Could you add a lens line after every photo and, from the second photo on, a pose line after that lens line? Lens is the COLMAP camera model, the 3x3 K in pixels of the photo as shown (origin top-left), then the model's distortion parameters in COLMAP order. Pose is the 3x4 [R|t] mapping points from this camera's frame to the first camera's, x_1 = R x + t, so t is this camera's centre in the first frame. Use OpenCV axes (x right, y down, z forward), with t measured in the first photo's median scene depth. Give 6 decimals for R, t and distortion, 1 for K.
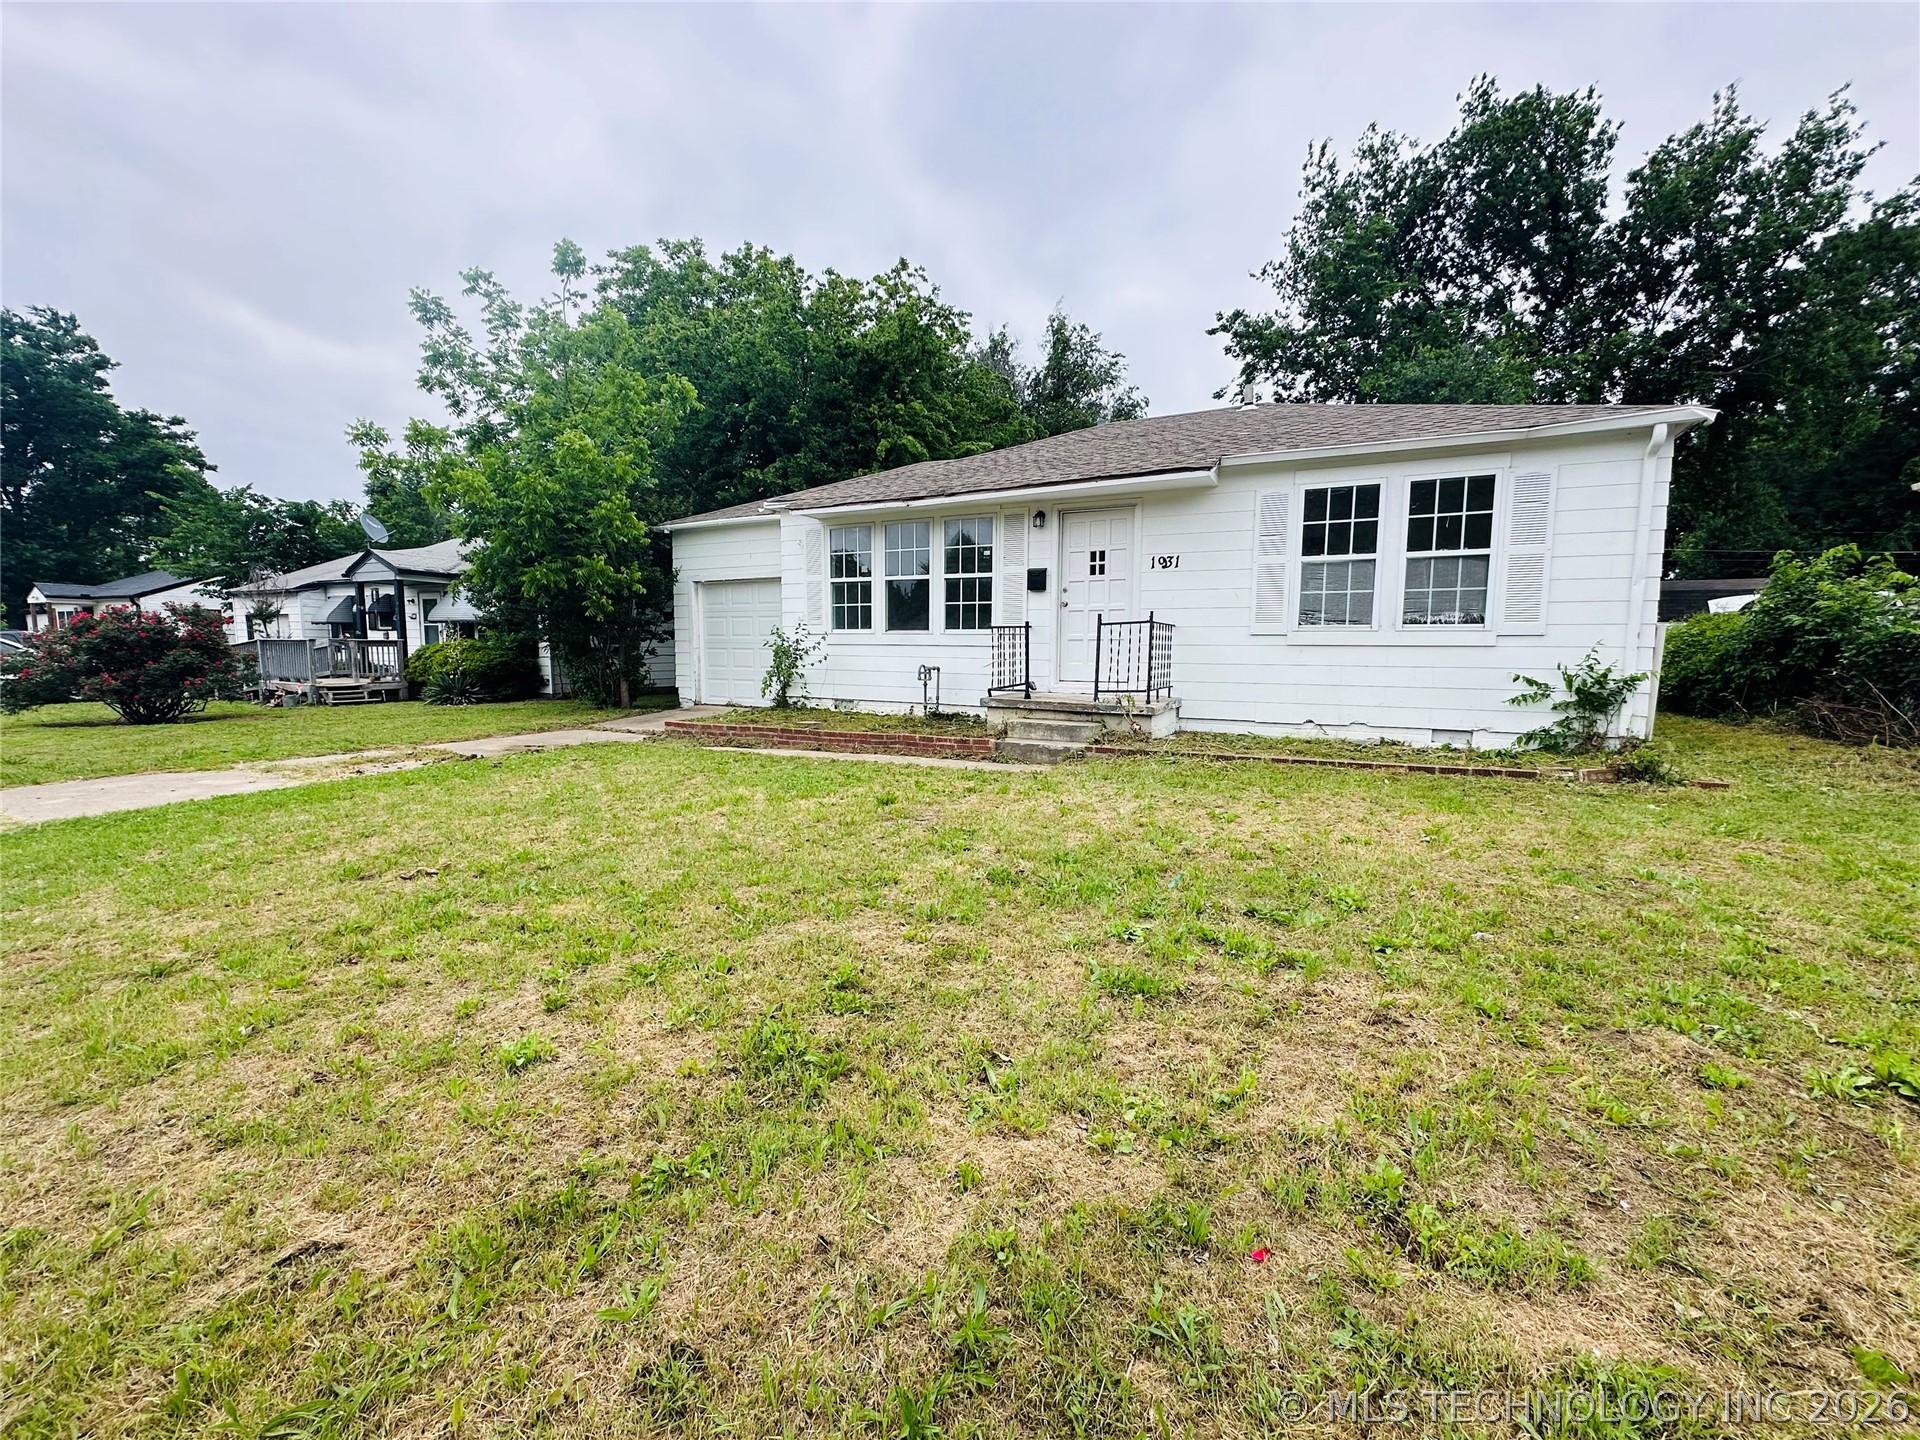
lens RADIAL K [[765.2, 0, 959.0], [0, 765.2, 715.1], [0, 0, 1]] dist [-0.000609, 0.000017]
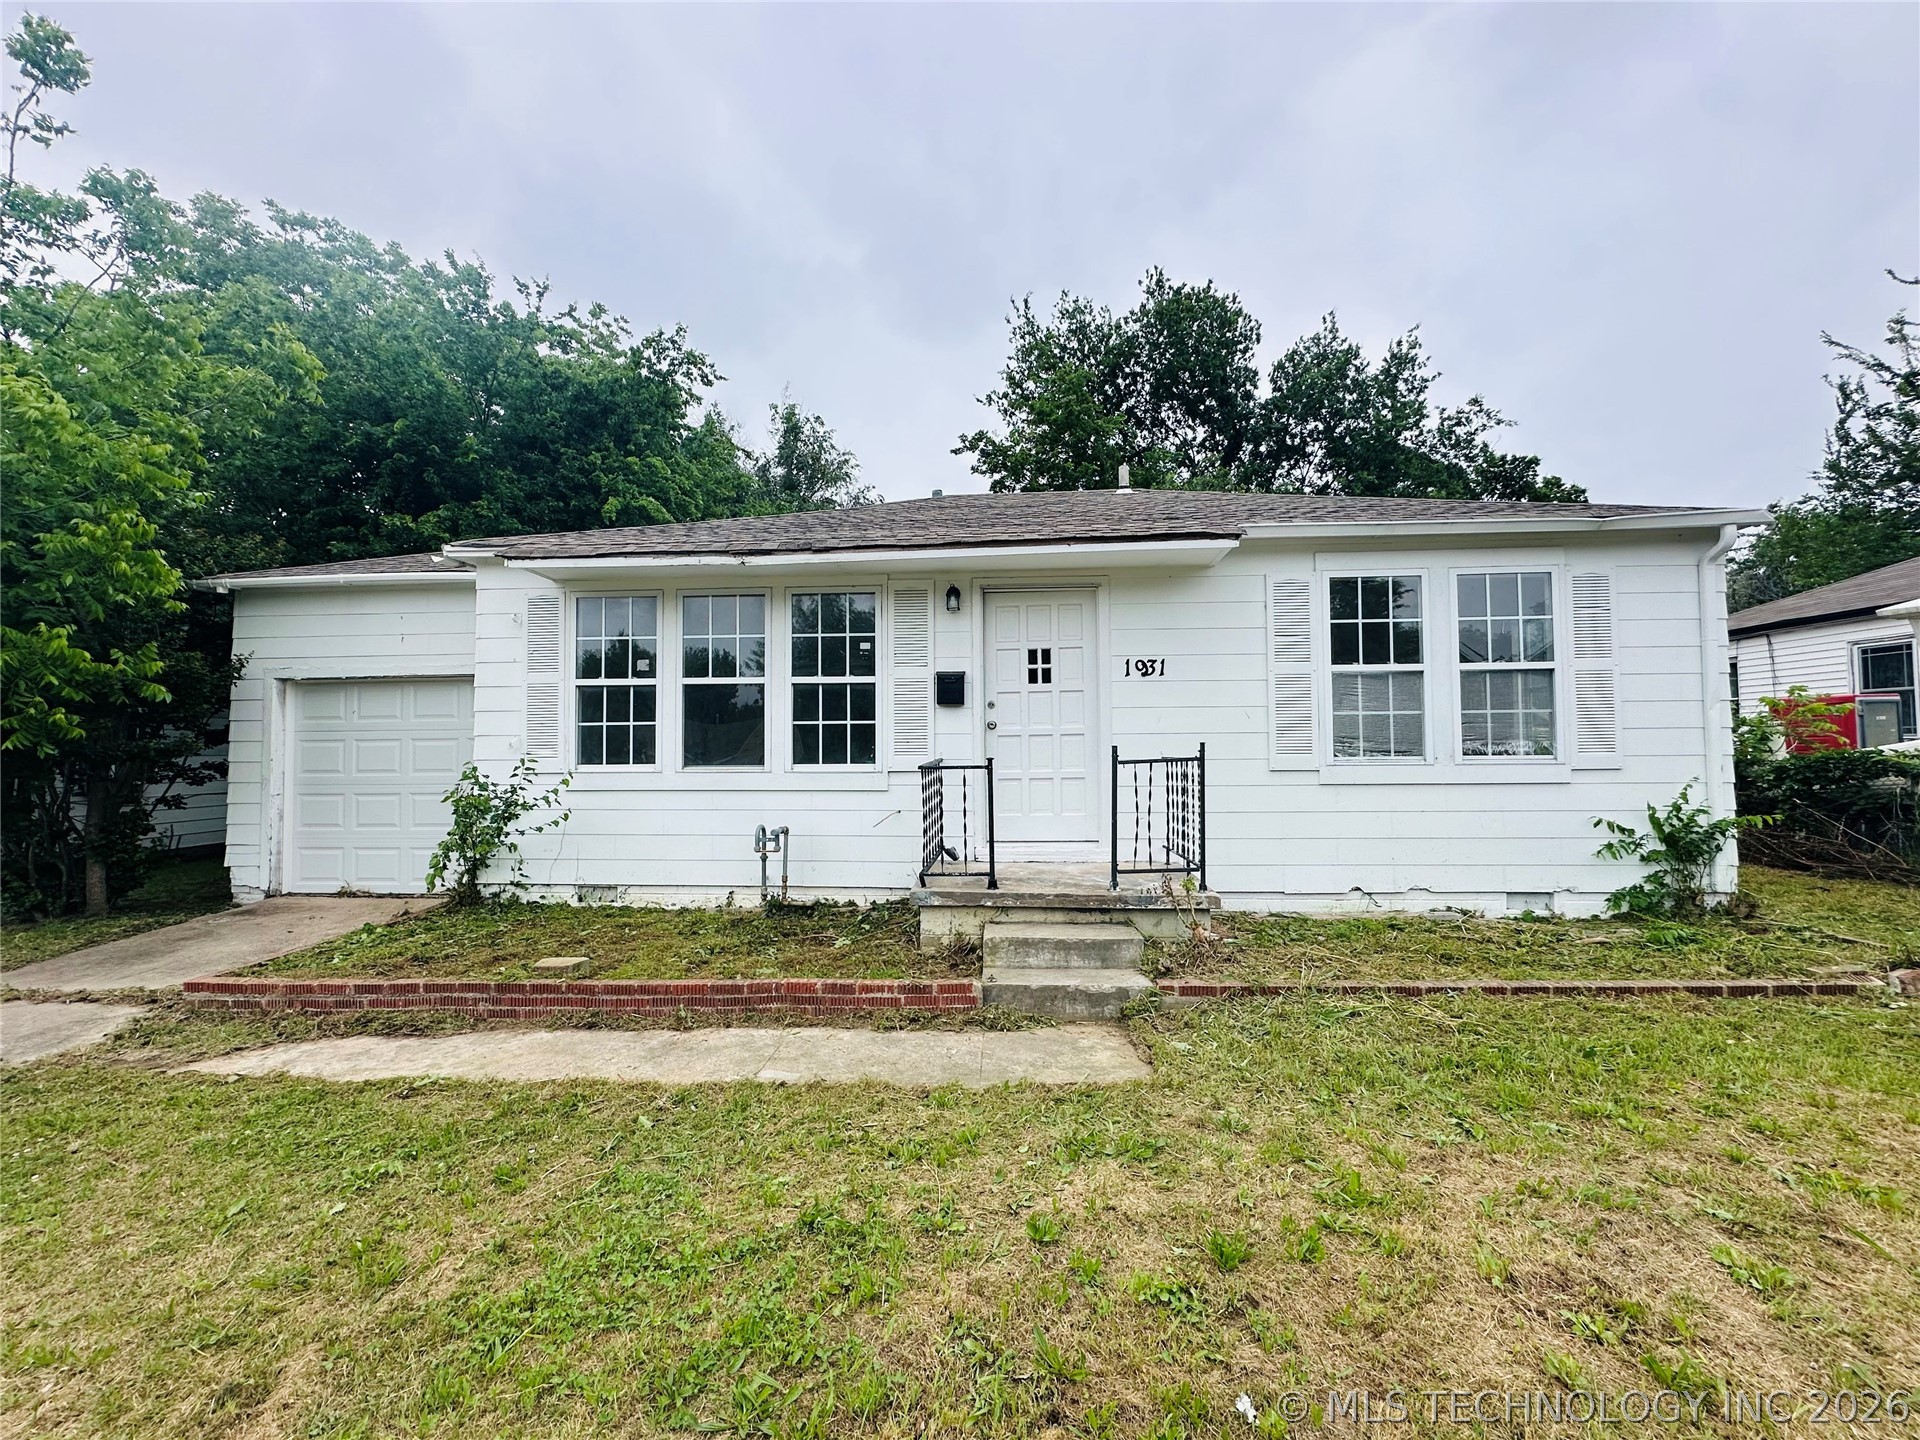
lens RADIAL K [[765.2, 0, 959.0], [0, 765.2, 715.1], [0, 0, 1]] dist [-0.000609, 0.000017]
pose [[0.918604, 0.003050, 0.395167, -0.134851], [0.050339, 0.990921, -0.124667, -0.065502], [-0.391959, 0.134412, 0.910111, 0.365224]]
